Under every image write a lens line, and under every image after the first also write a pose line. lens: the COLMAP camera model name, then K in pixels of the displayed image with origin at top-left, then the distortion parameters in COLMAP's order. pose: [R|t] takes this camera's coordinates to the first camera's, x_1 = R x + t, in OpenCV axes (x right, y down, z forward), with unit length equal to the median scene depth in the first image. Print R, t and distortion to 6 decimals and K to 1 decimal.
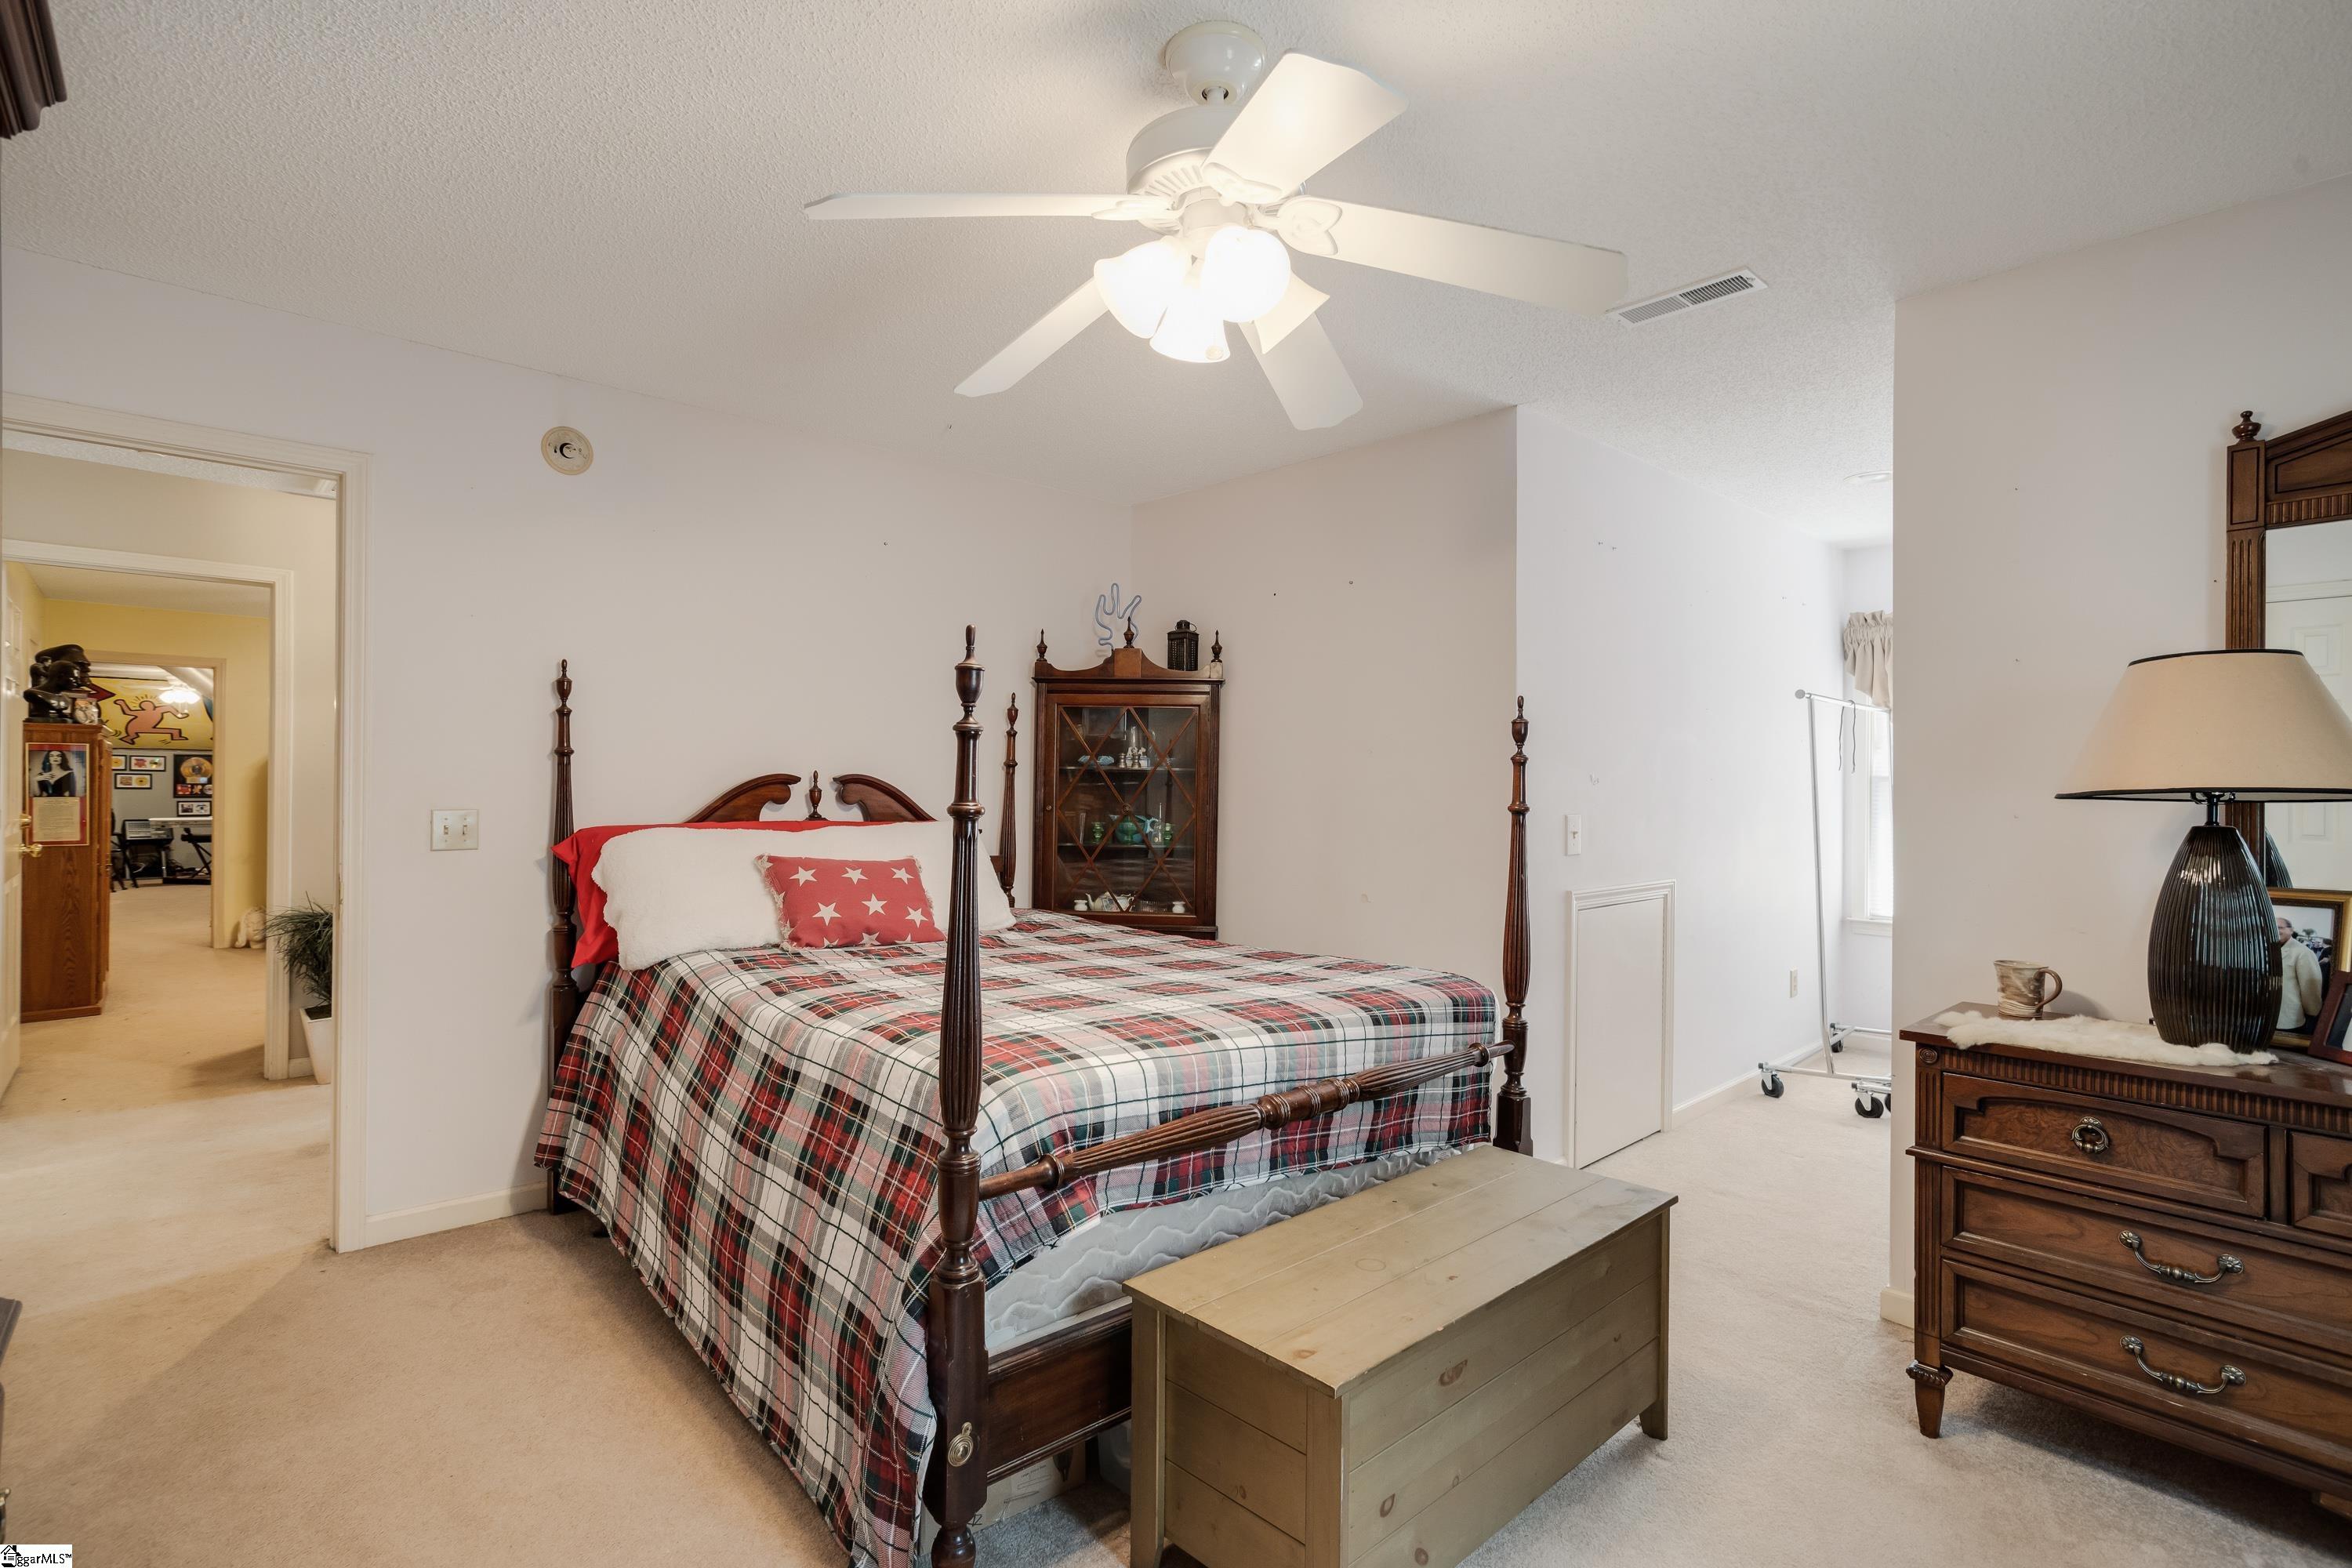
lens RADIAL K [[1108.3, 0, 1193.5], [0, 1108.3, 788.3], [0, 0, 1]] dist [-0.001649, 0.001437]
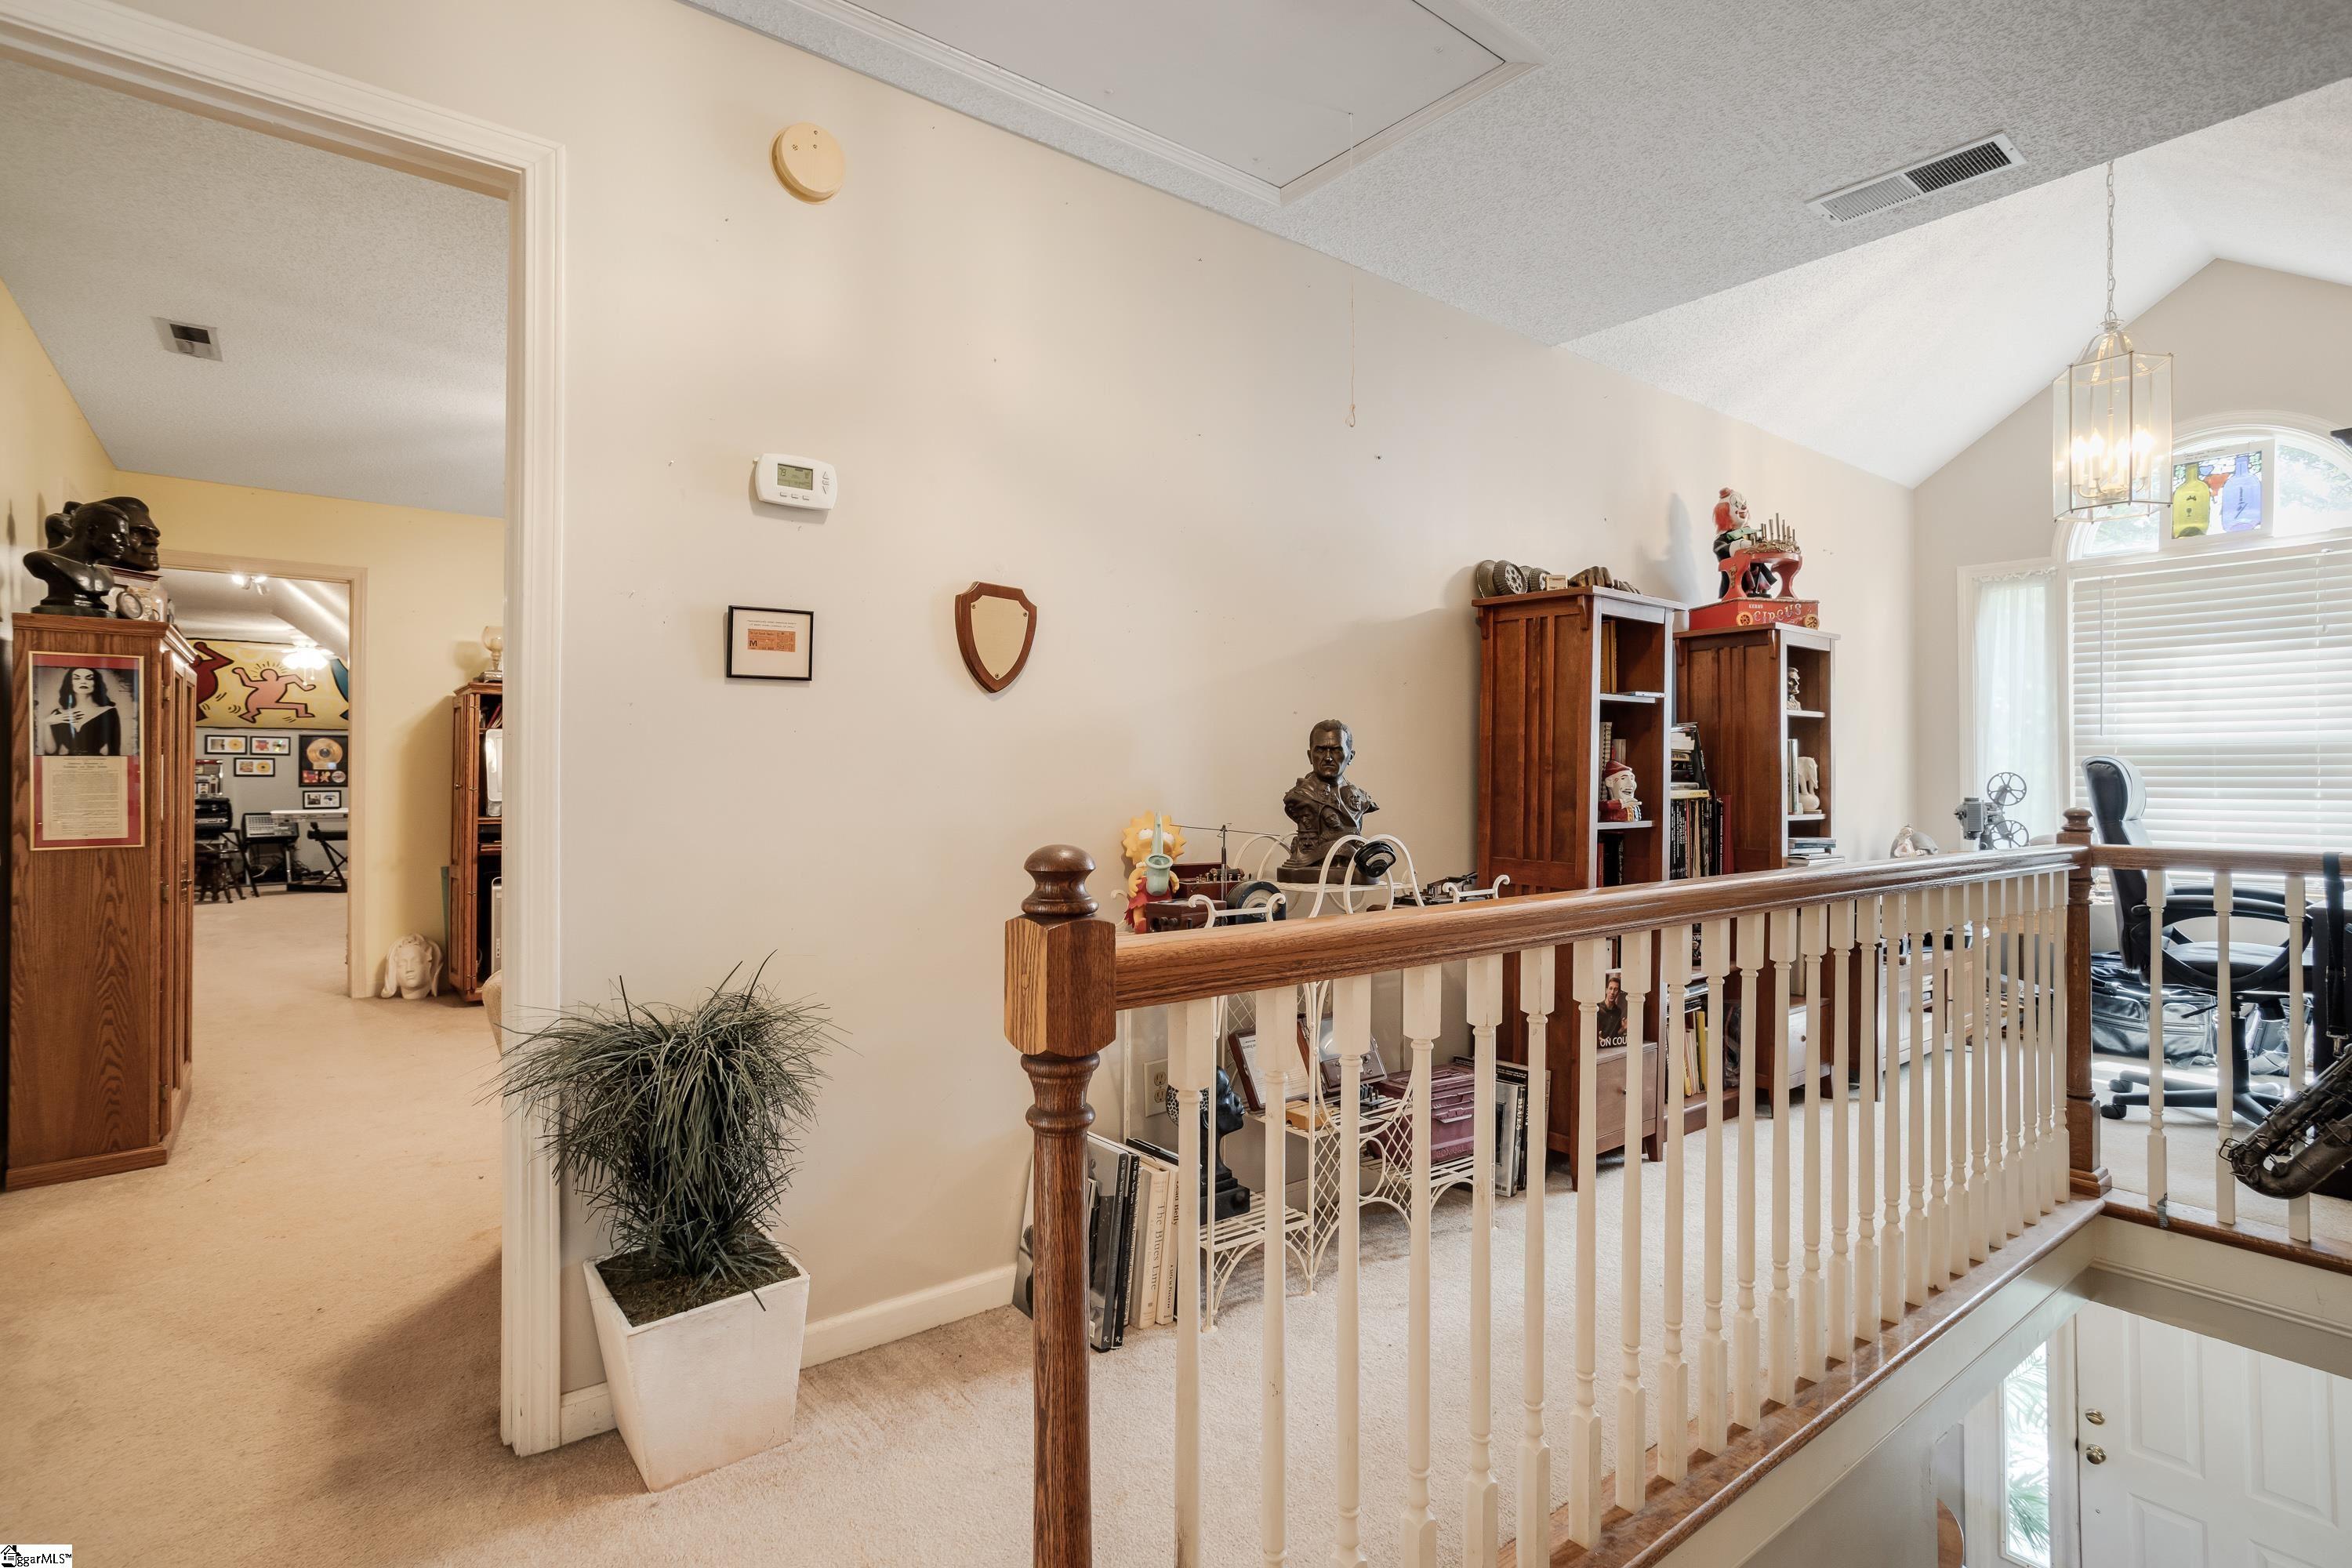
lens RADIAL K [[1108.3, 0, 1158.8], [0, 1108.3, 781.2], [0, 0, 1]] dist [-0.001649, 0.001437]
pose [[0.996321, -0.005430, -0.085522, -0.305192], [0.005100, 0.999979, -0.004076, 0.016029], [0.085543, 0.003625, 0.996328, 0.335265]]
